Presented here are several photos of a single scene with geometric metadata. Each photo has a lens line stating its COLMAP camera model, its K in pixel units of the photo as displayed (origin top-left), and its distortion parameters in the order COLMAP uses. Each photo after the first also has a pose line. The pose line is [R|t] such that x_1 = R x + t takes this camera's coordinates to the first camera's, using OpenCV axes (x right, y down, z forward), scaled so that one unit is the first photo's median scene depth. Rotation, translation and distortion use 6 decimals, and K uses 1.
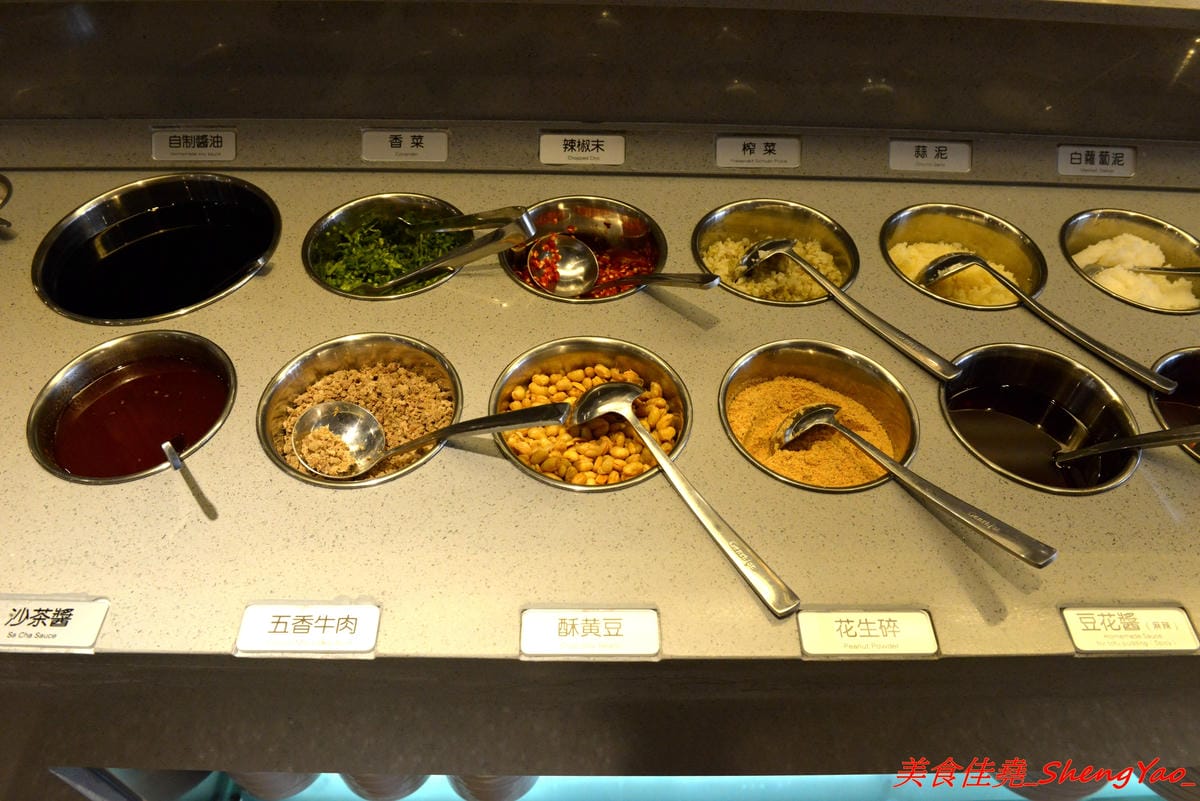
lens RADIAL K [[927.9, 0, 588.0], [0, 927.9, 368.1], [0, 0, 1]] dist [-0.067344, -0.006853]
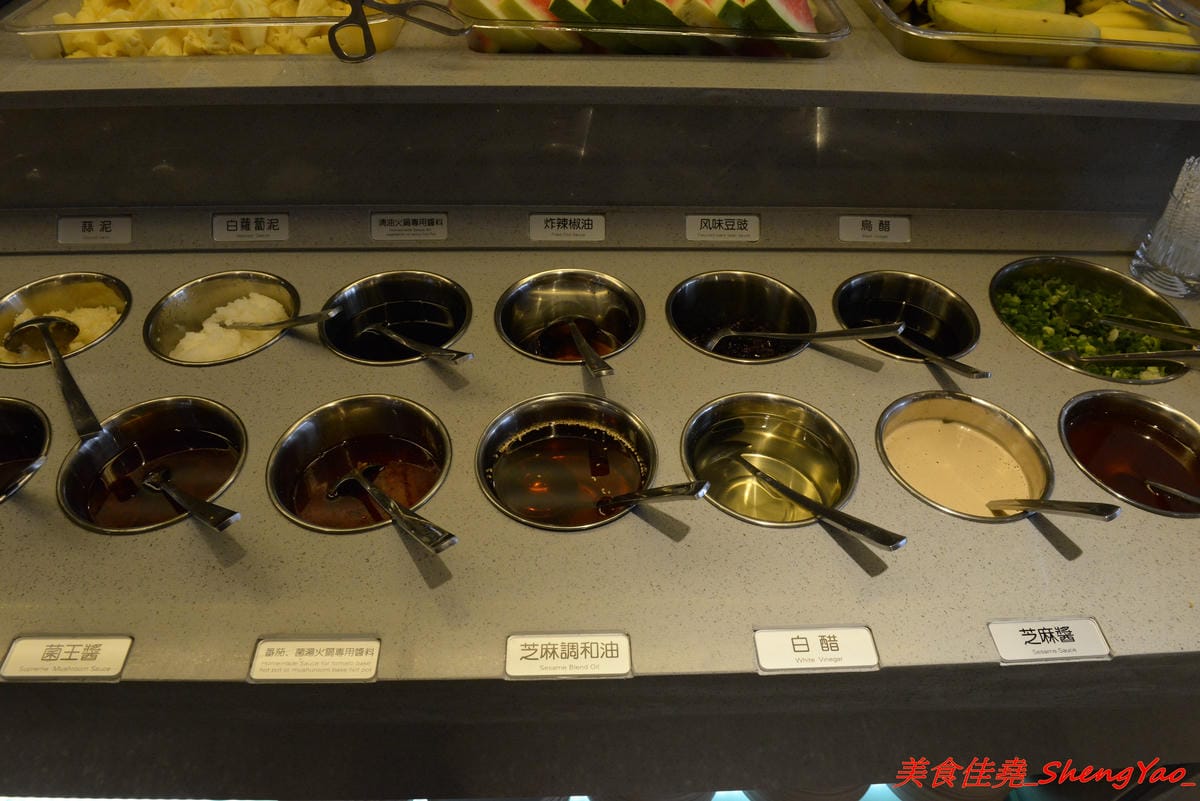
lens RADIAL K [[819.2, 0, 602.9], [0, 819.2, 404.7], [0, 0, 1]] dist [-0.068632, -0.001266]
pose [[0.999516, -0.019293, 0.024405, 0.819640], [0.019739, 0.999640, -0.018146, 0.009602], [-0.024046, 0.018619, 0.999537, 0.017951]]
